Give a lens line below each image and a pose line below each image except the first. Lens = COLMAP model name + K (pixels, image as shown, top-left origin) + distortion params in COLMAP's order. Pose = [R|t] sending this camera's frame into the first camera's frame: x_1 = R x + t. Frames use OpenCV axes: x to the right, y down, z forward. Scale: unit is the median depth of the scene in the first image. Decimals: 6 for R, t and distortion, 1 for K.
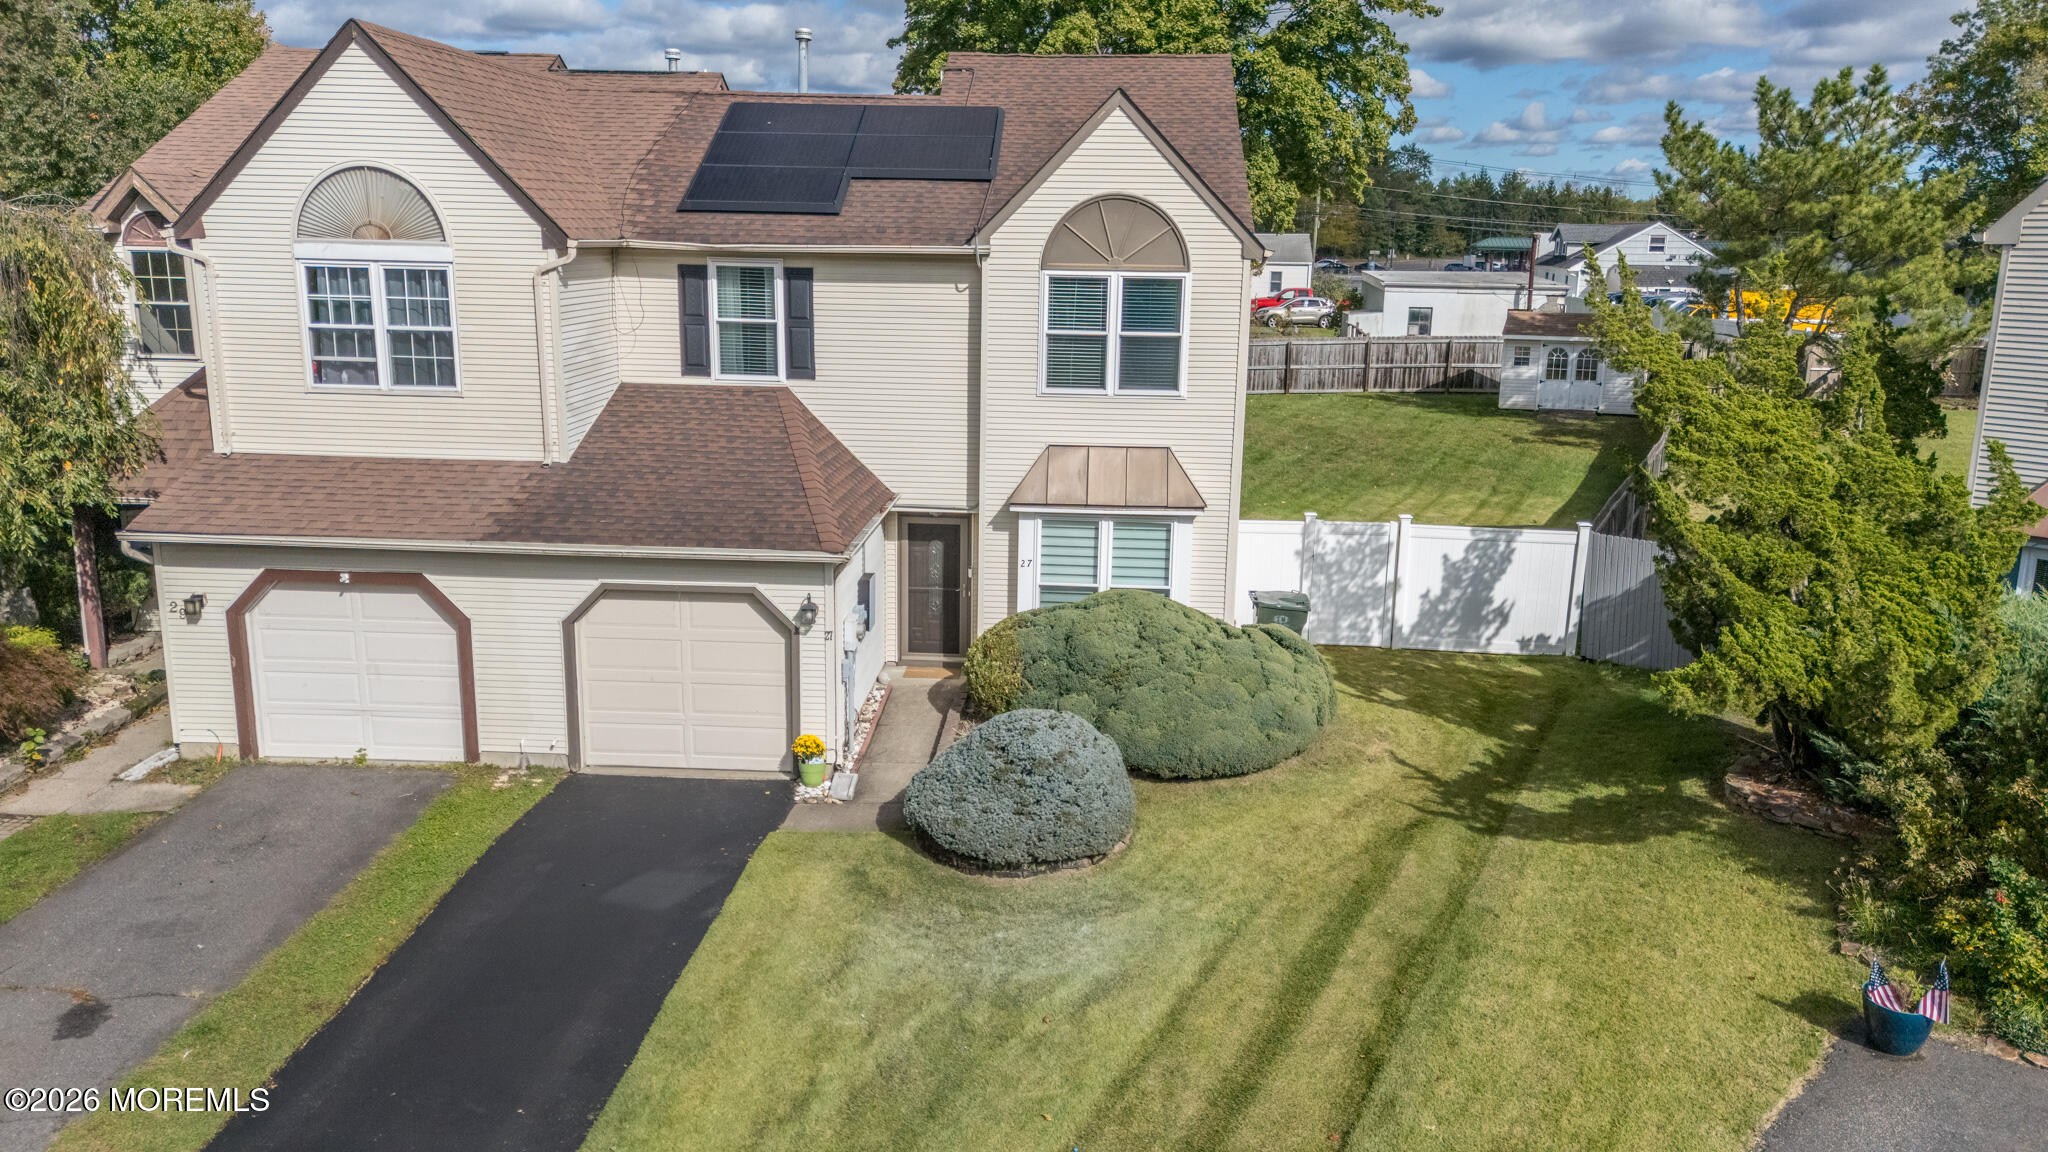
lens RADIAL K [[1497.9, 0, 1015.5], [0, 1497.9, 565.5], [0, 0, 1]] dist [0.075778, -0.088420]
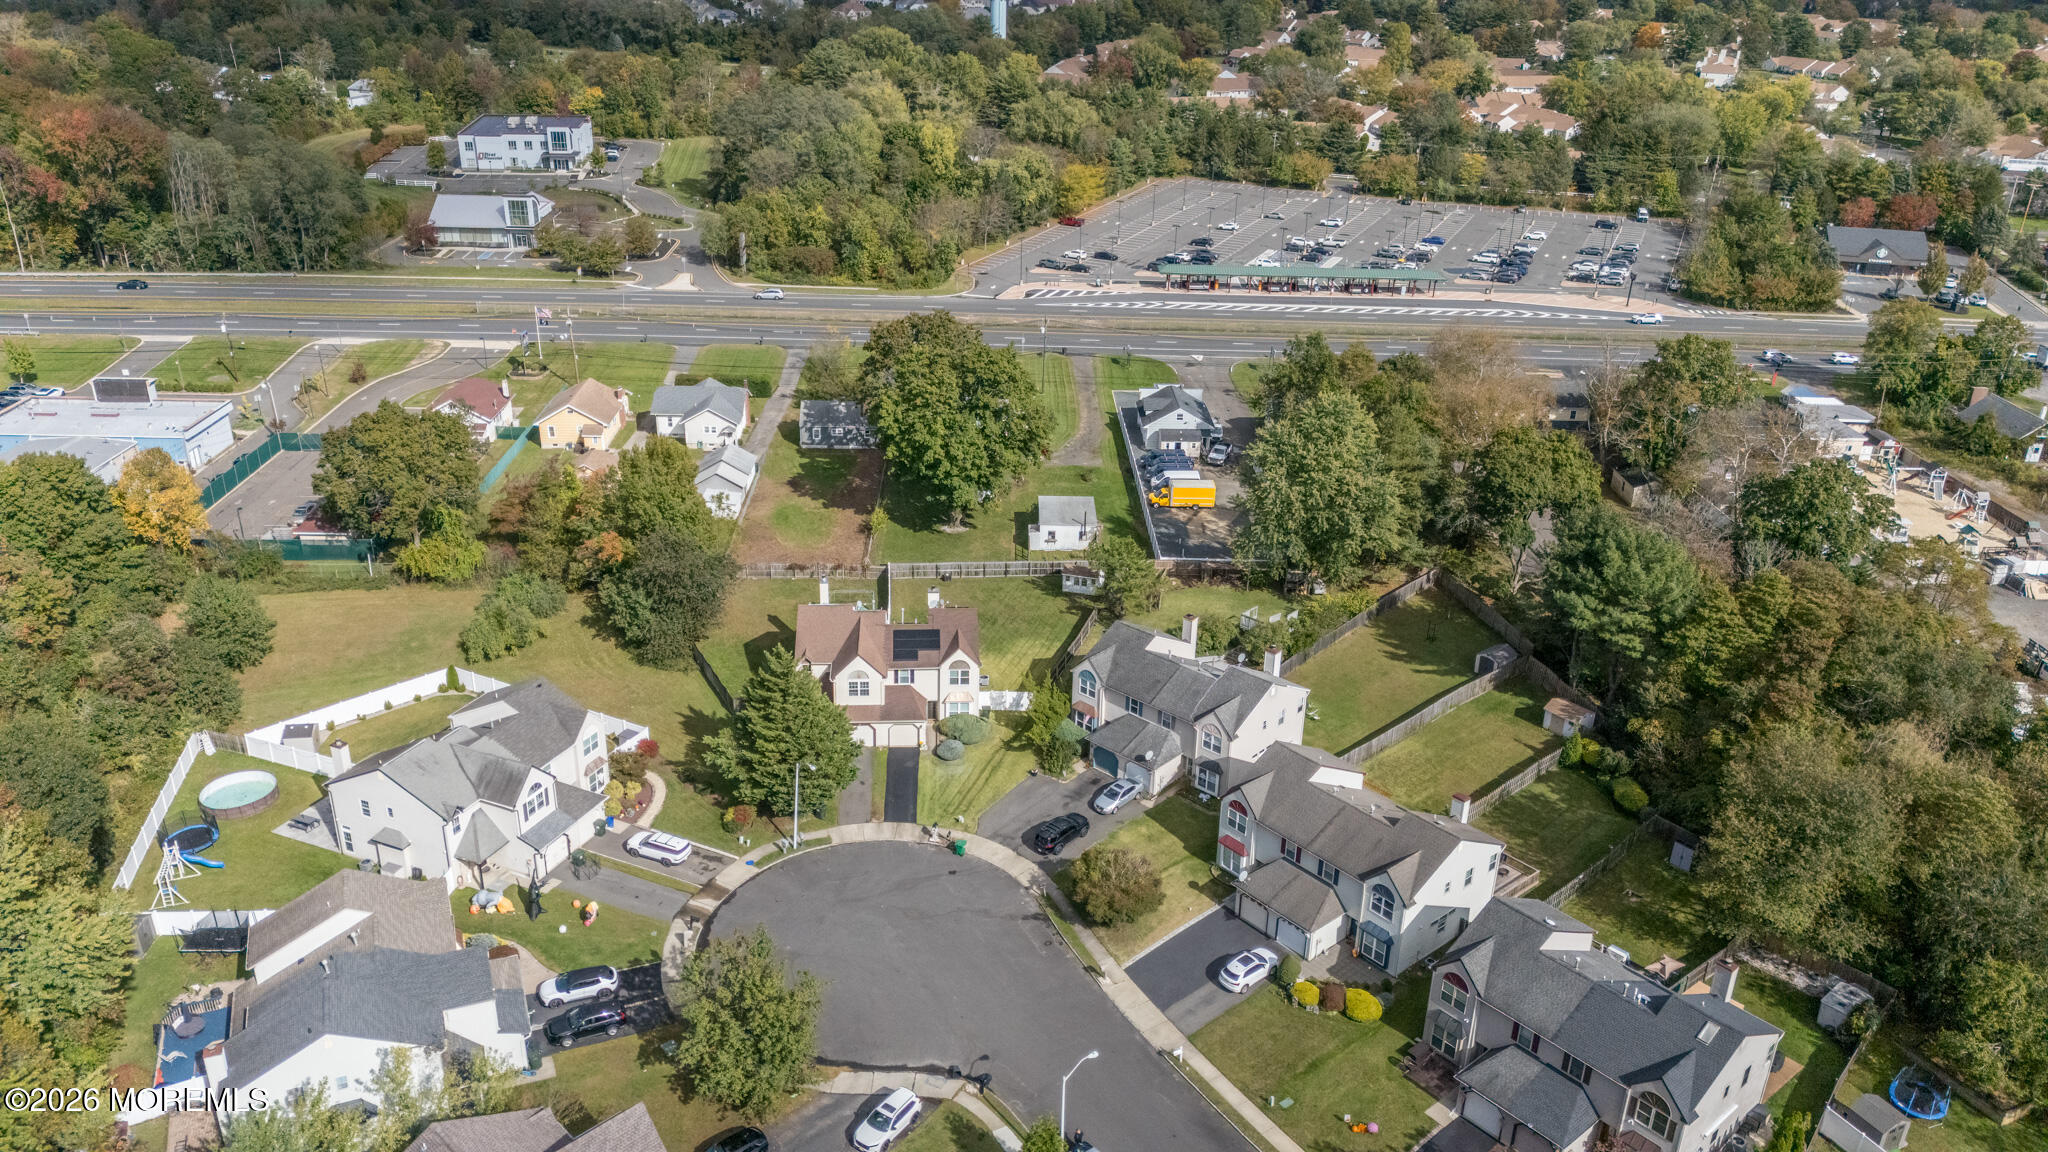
lens RADIAL K [[1498.7, 0, 1022.2], [0, 1498.7, 589.0], [0, 0, 1]] dist [0.084086, -0.091983]
pose [[0.992123, -0.043769, 0.117373, -0.462023], [0.017512, 0.976233, 0.216013, -2.144180], [-0.124038, -0.212256, 0.969310, -5.913335]]
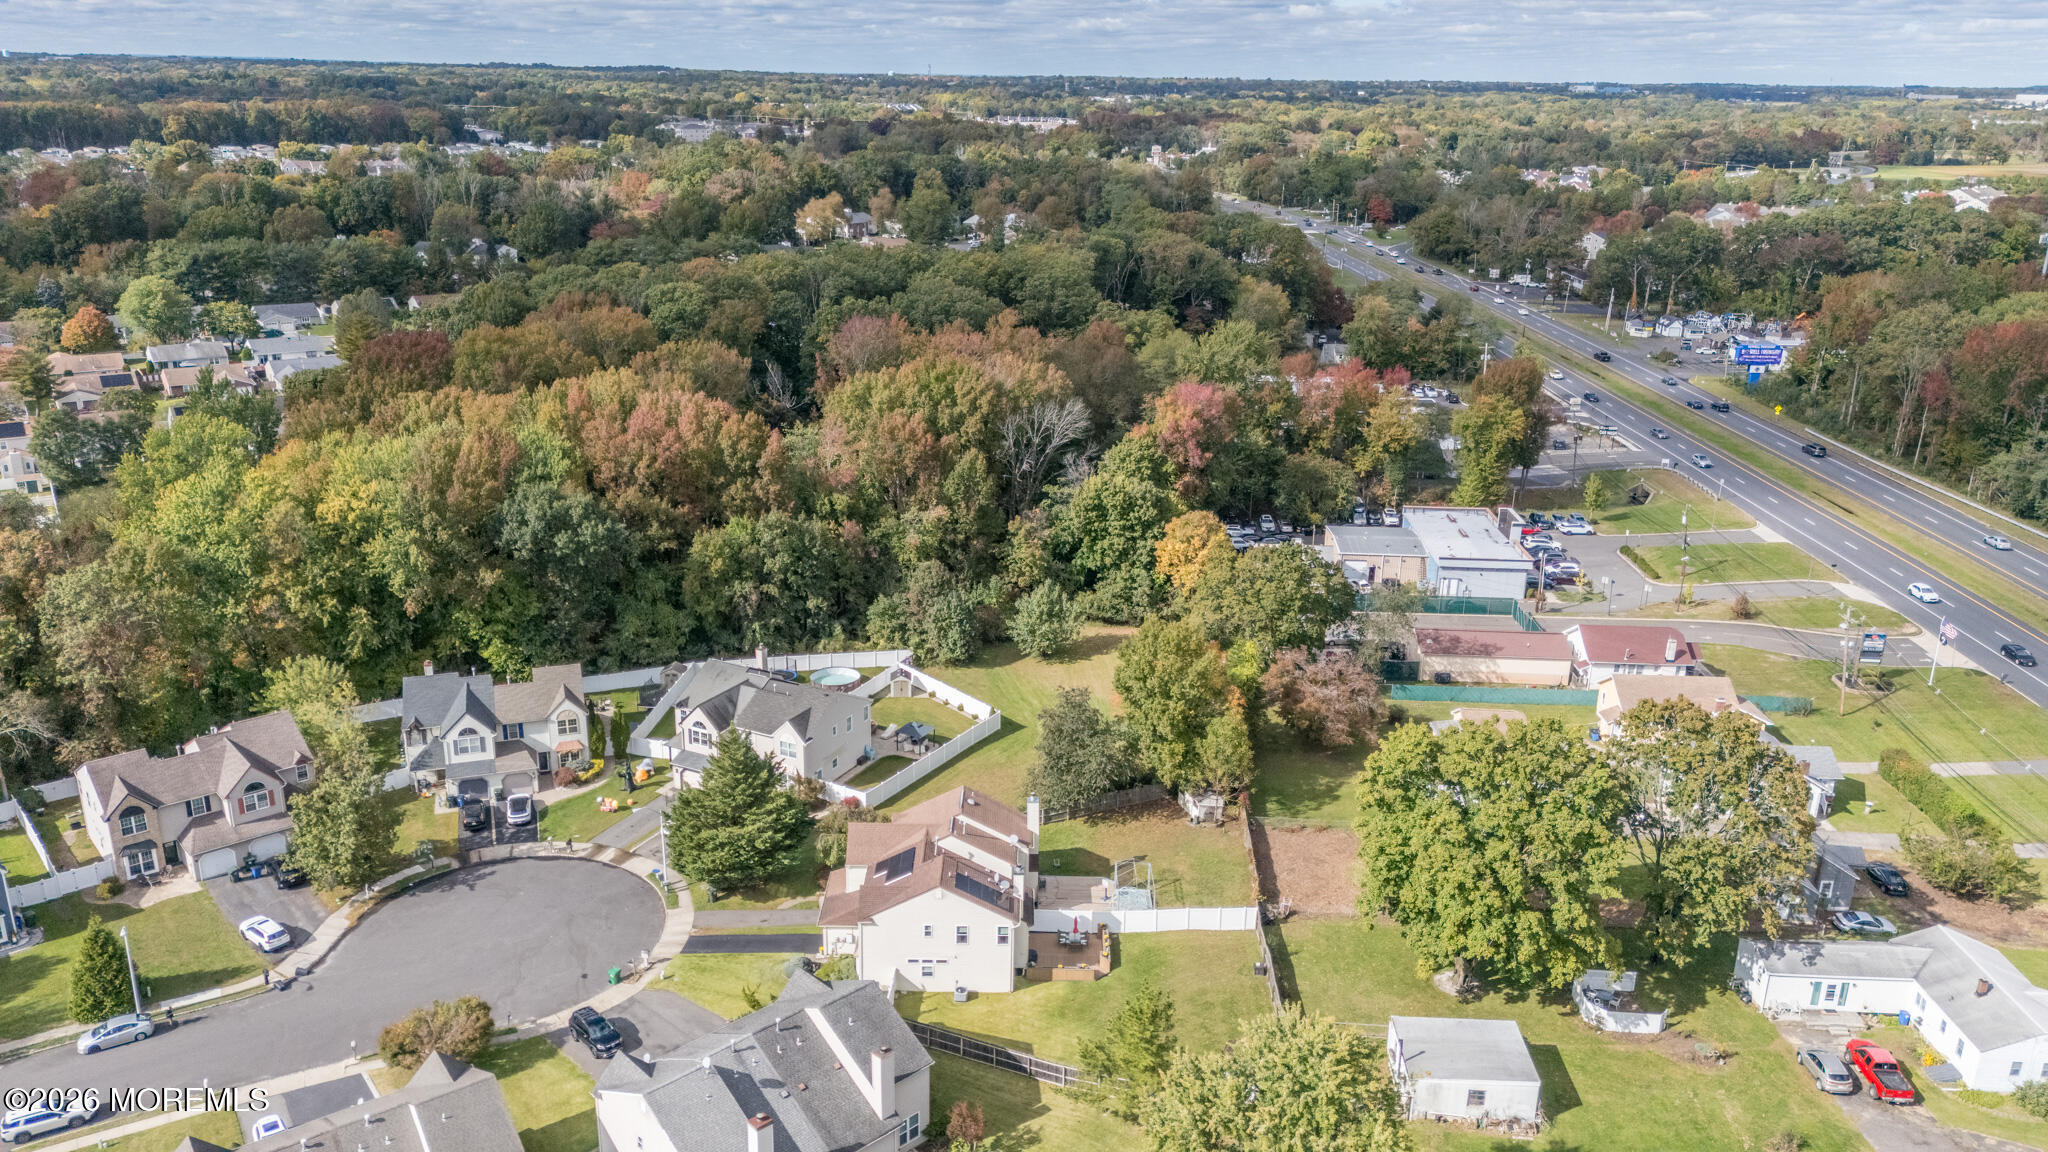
lens RADIAL K [[1509.6, 0, 1024.0], [0, 1509.6, 576.0], [0, 0, 1]] dist [0.092286, -0.117971]
pose [[0.052395, 0.304280, -0.951141, 5.544015], [-0.229770, 0.930568, 0.285041, -3.379768], [0.971834, 0.203609, 0.118671, 0.687230]]
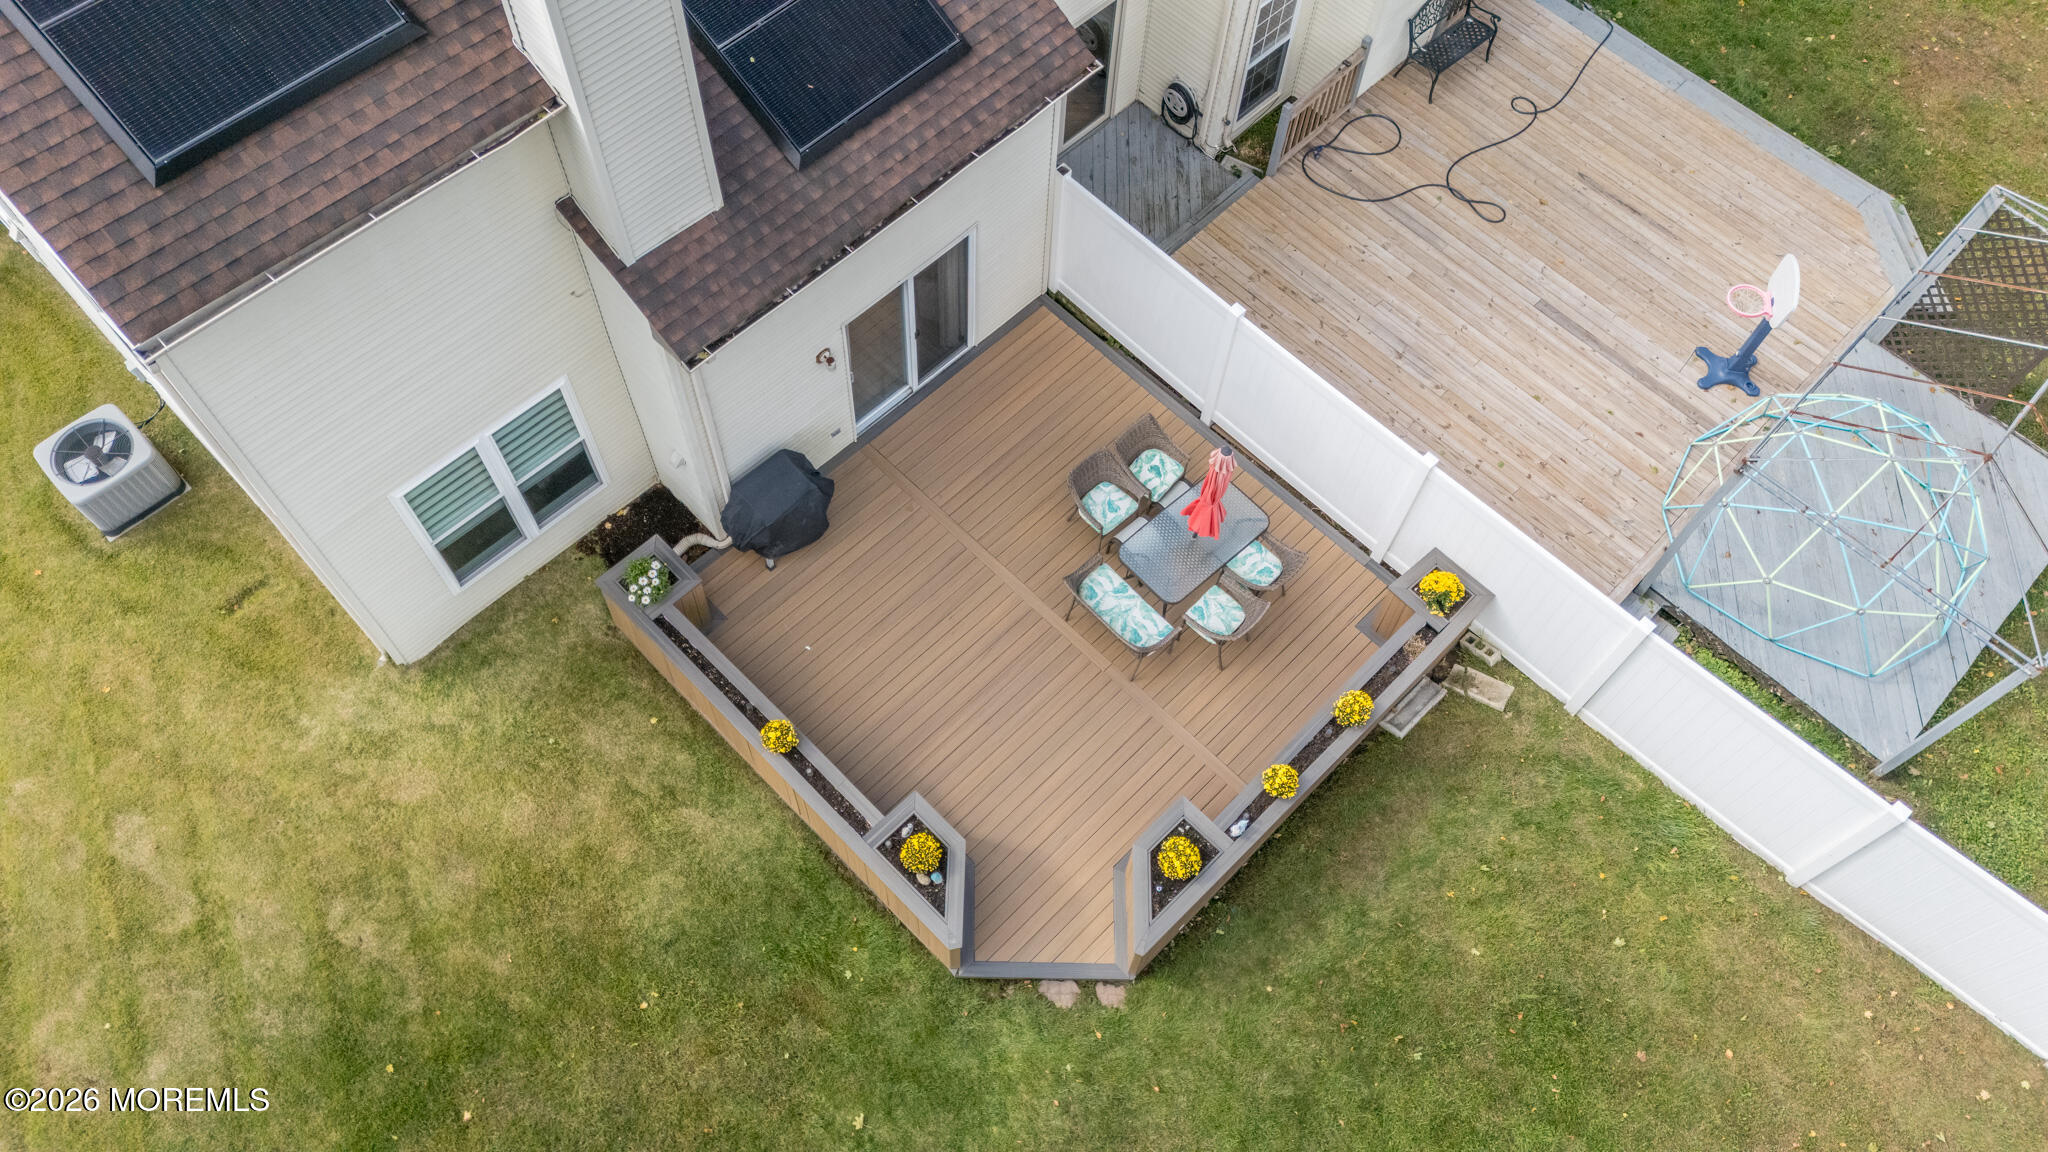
lens RADIAL K [[1509.6, 0, 1024.0], [0, 1509.6, 576.0], [0, 0, 1]] dist [0.092286, -0.117971]
pose [[-0.663886, 0.639228, -0.388127, 0.262850], [-0.212253, 0.336597, 0.917416, -0.911341], [0.717080, 0.691440, -0.087784, 2.004264]]
